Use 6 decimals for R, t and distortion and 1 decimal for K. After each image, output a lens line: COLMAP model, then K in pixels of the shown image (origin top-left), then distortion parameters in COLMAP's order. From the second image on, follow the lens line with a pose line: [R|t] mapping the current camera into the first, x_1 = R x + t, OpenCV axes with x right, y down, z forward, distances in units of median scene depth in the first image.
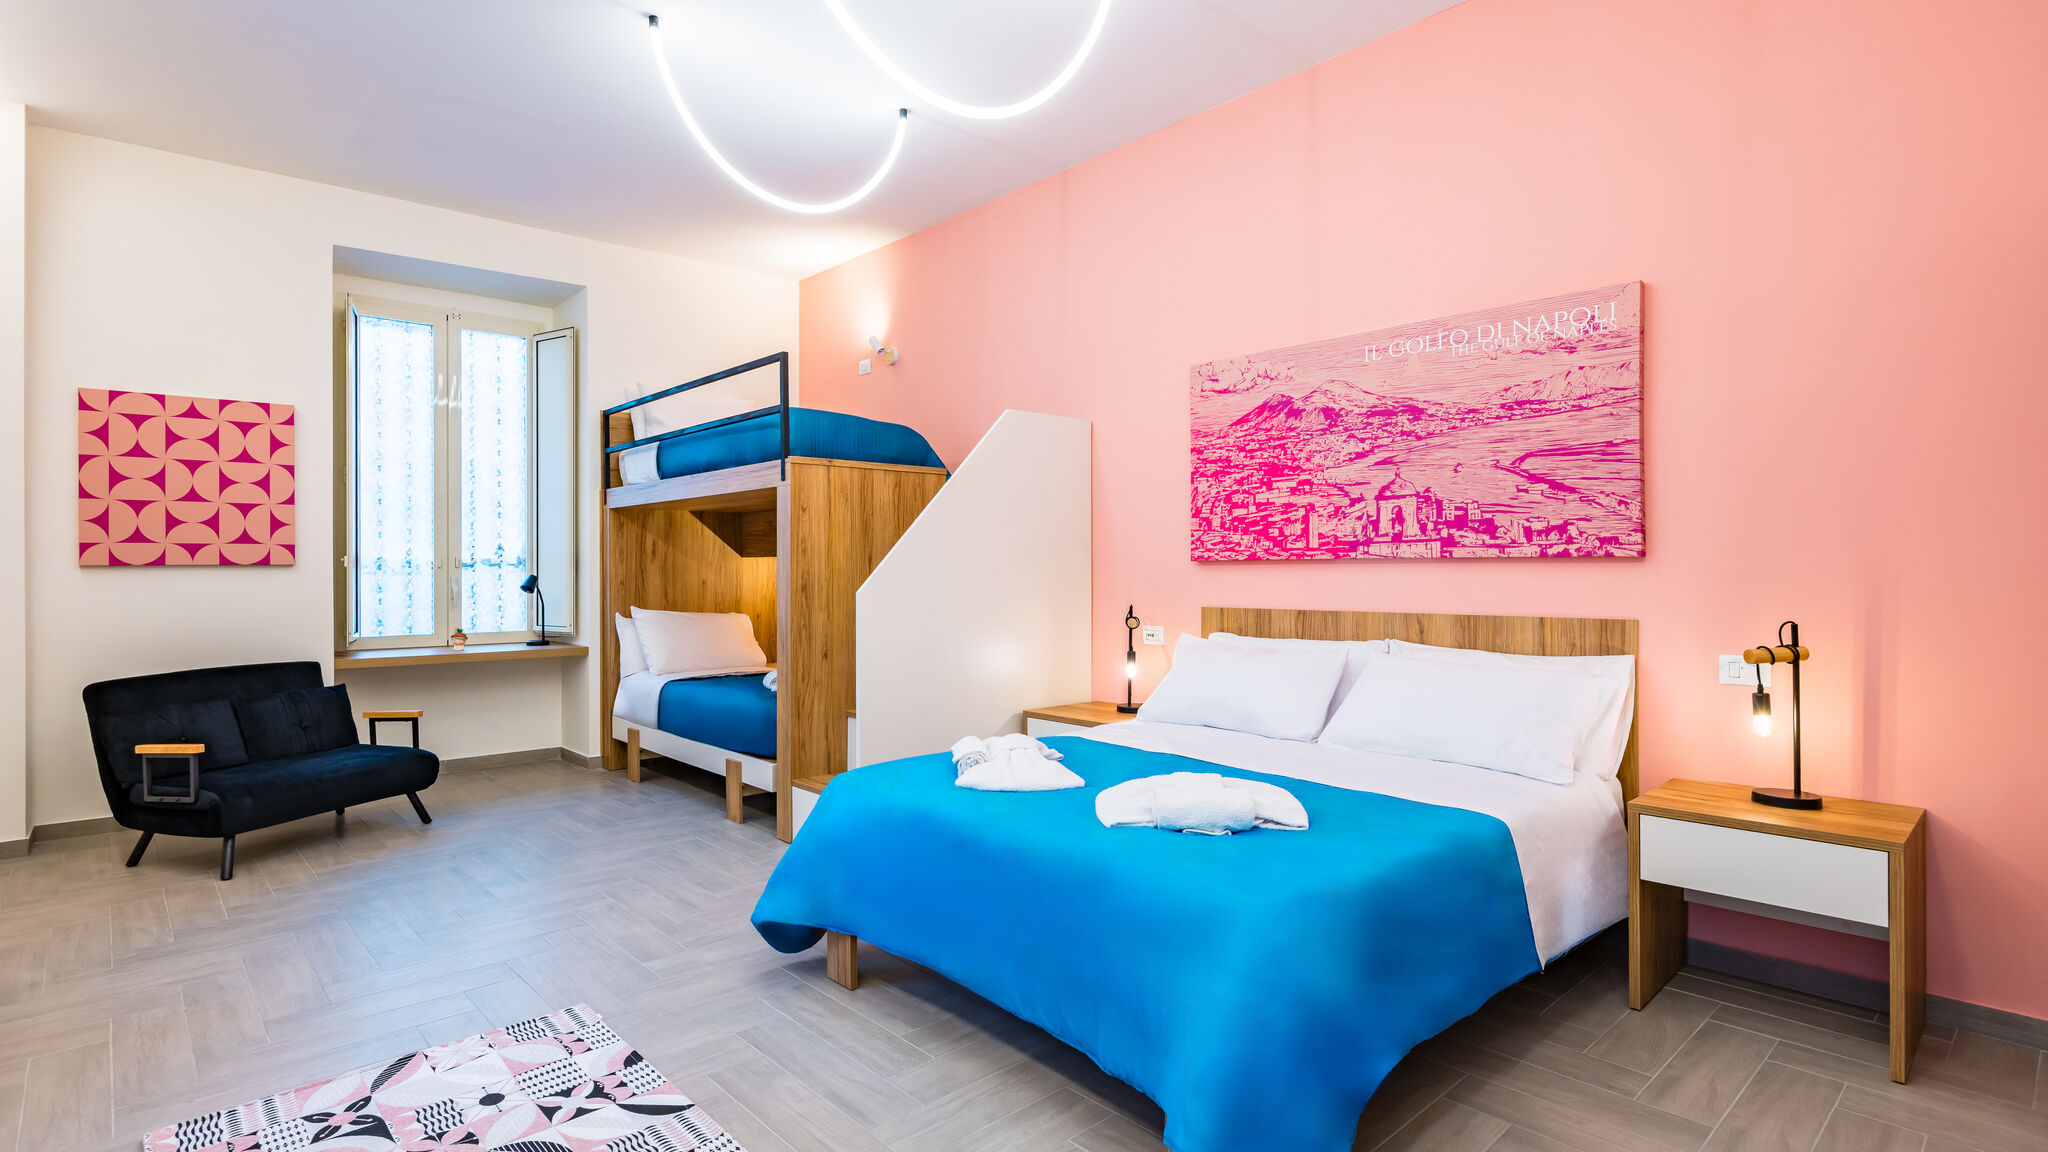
lens RADIAL K [[1000.8, 0, 1016.9], [0, 1000.8, 565.1], [0, 0, 1]] dist [-0.007764, -0.001974]
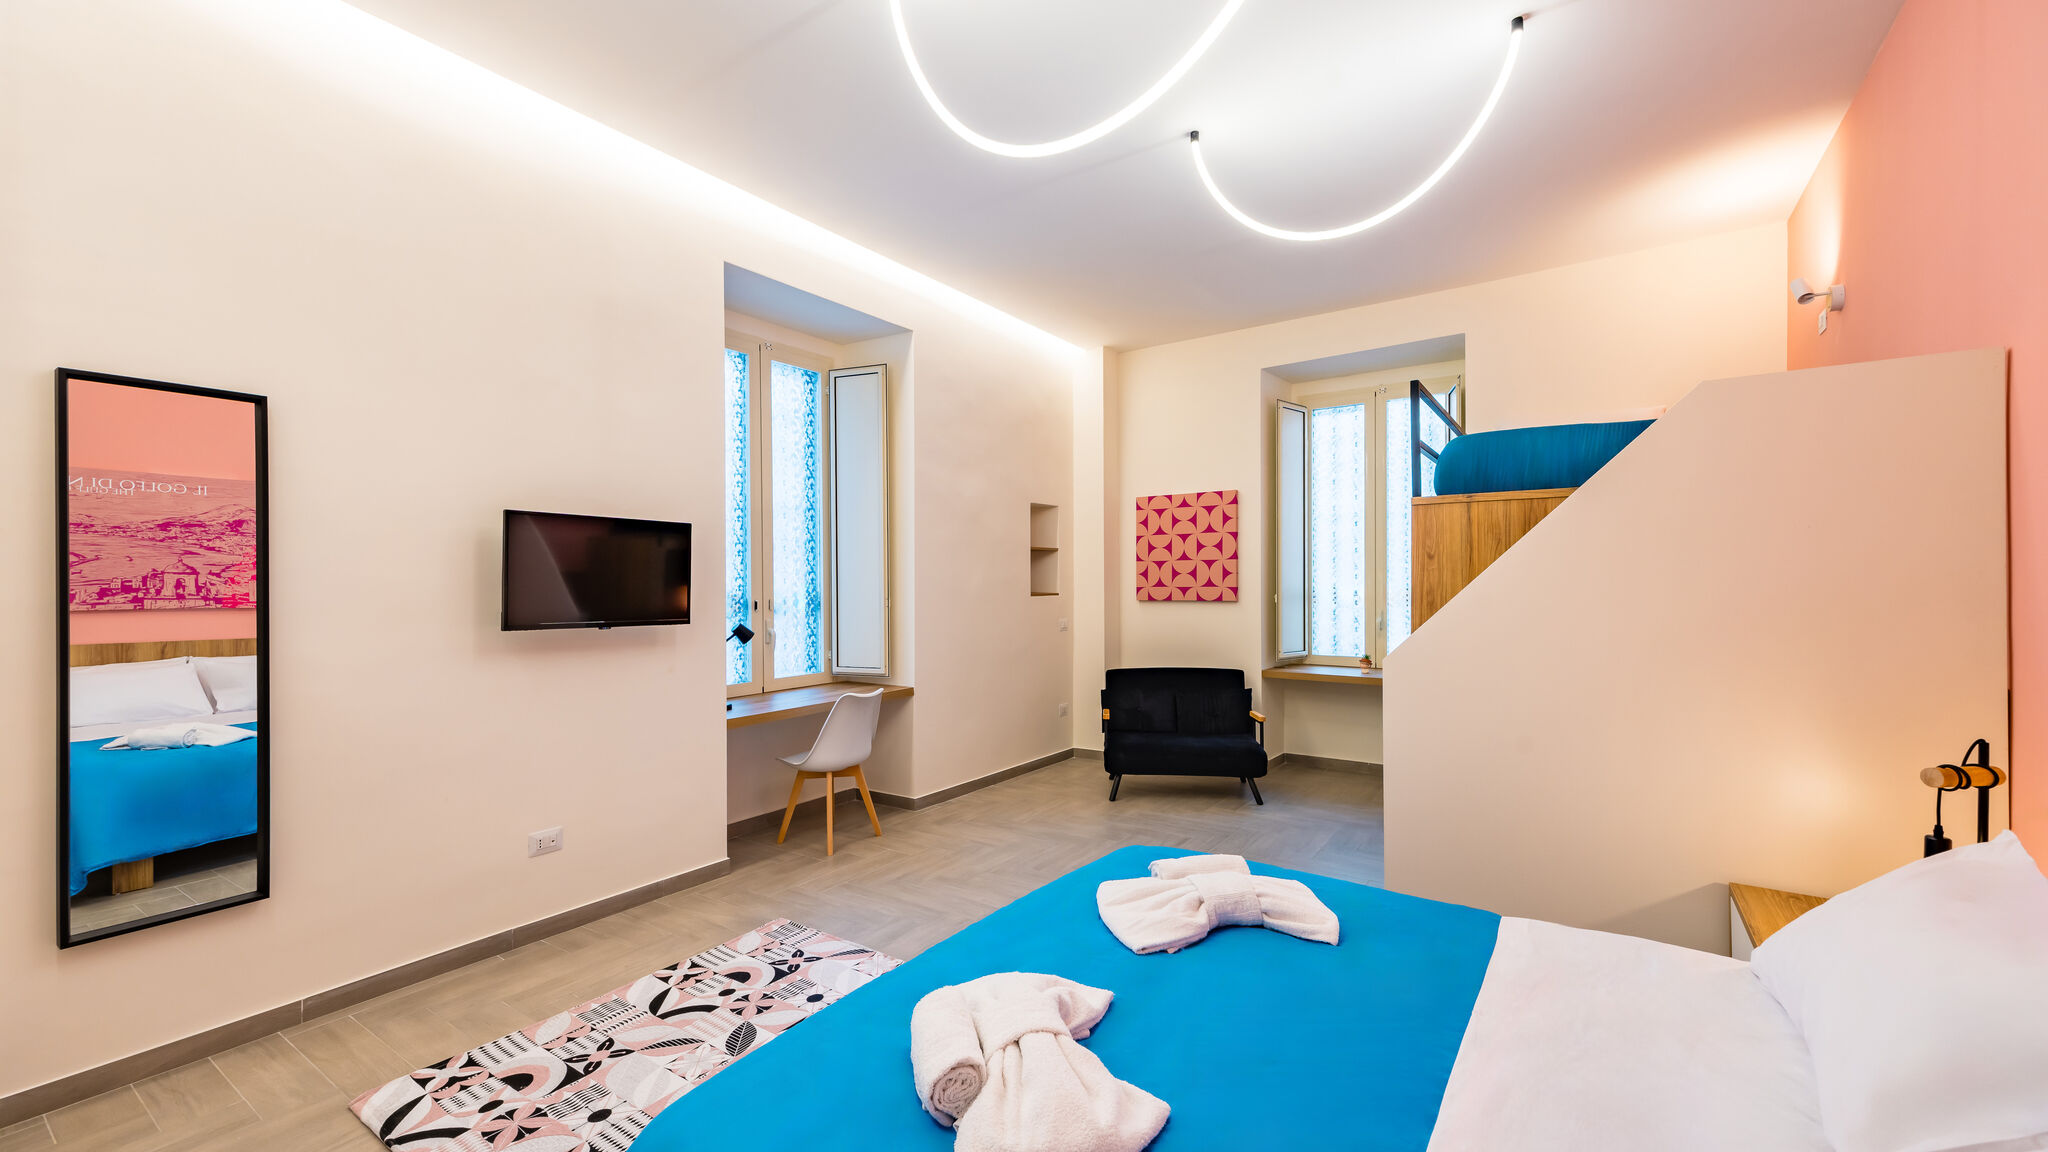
lens RADIAL K [[820.0, 0, 1014.2], [0, 820.0, 580.1], [0, 0, 1]] dist [0.001506, -0.001303]
pose [[0.201083, 0.001212, -0.979574, 0.410788], [0.005687, 0.999981, 0.002405, -0.039233], [0.979558, -0.006055, 0.201072, 0.501833]]
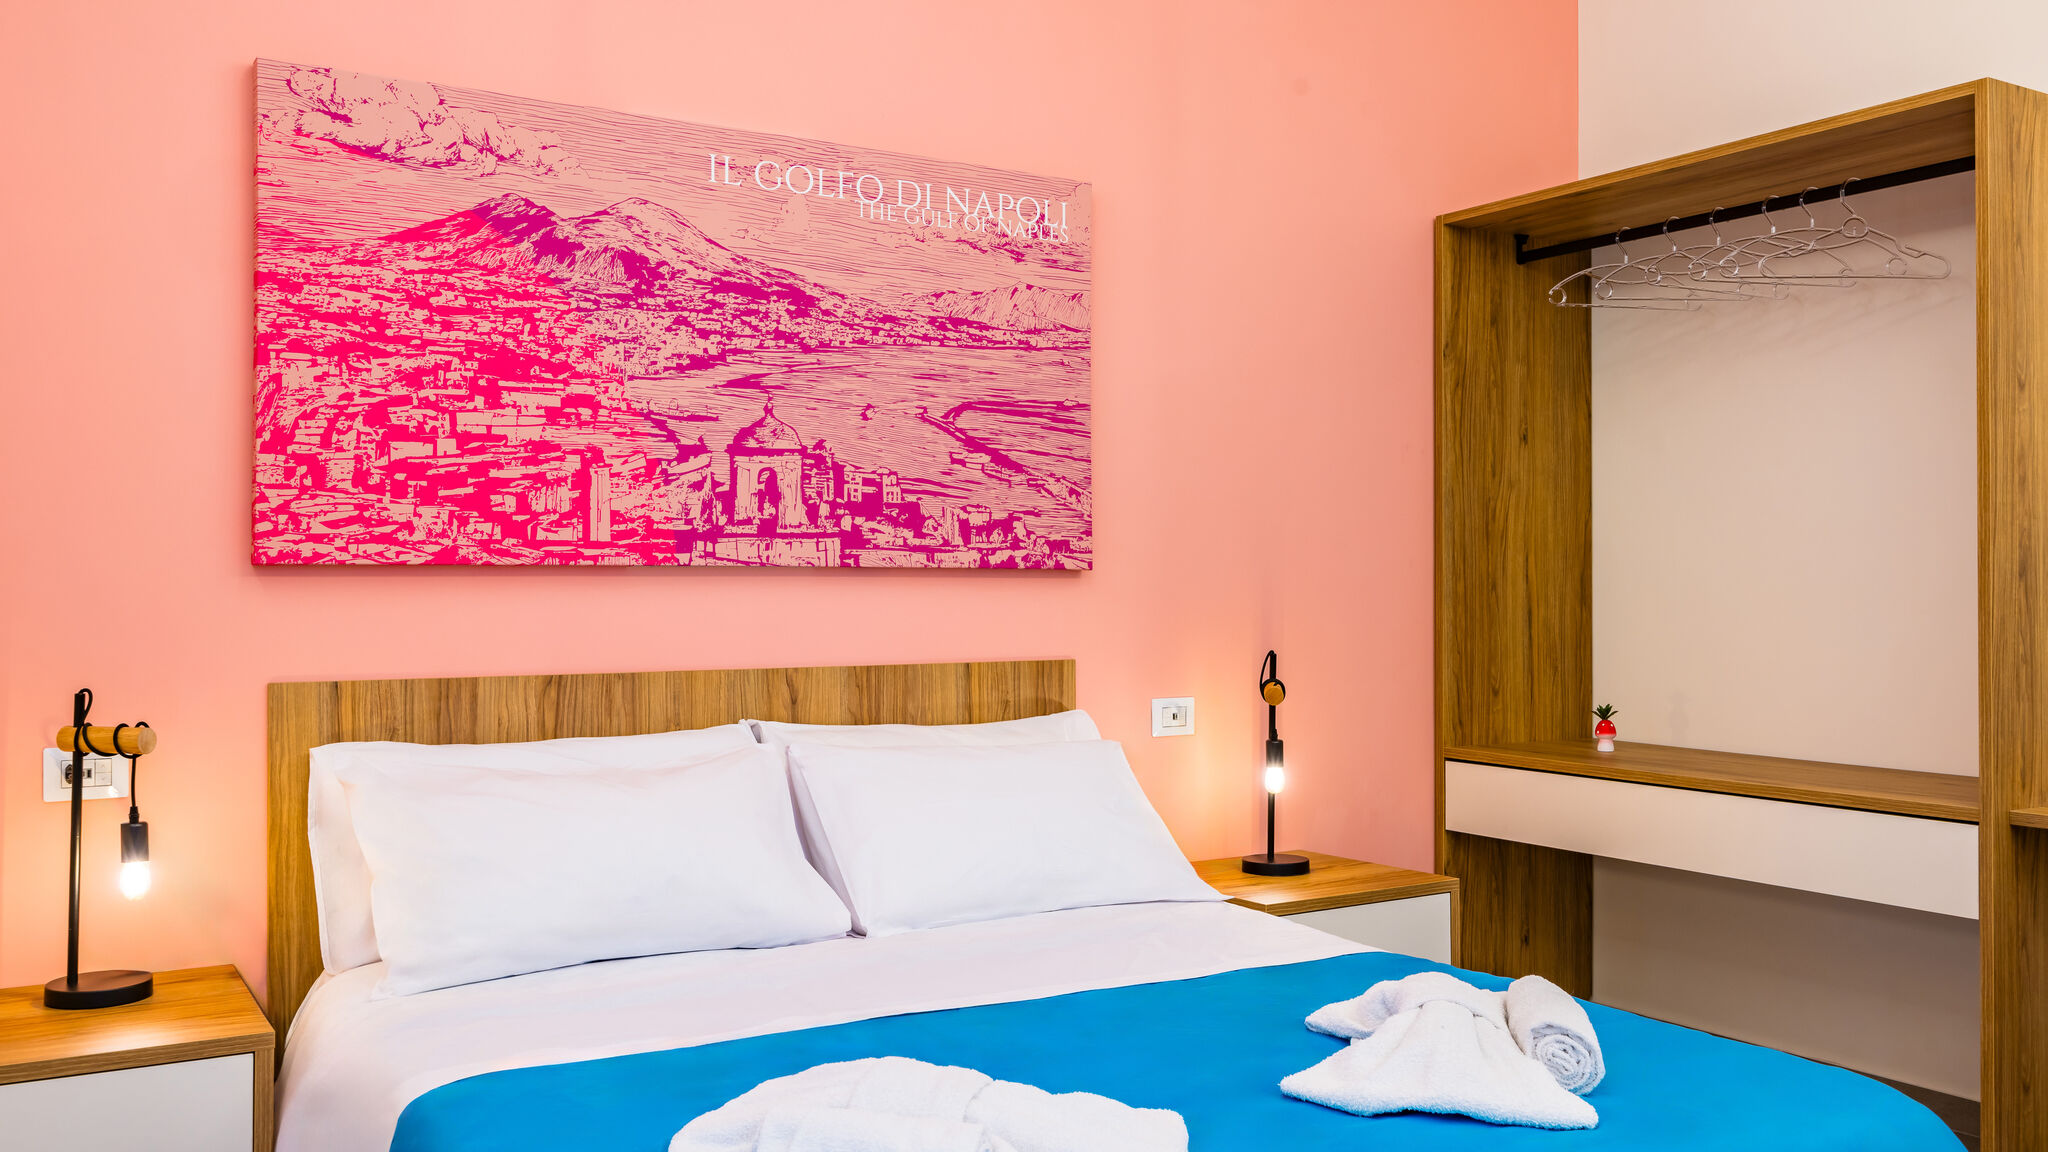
lens RADIAL K [[1645.7, 0, 1019.3], [0, 1645.7, 557.1], [0, 0, 1]] dist [-0.002789, -0.001517]
pose [[0.201261, 0.017879, 0.979374, -0.388829], [-0.006757, 0.999835, -0.016863, 0.001752], [-0.979514, -0.003224, 0.201349, 0.593155]]
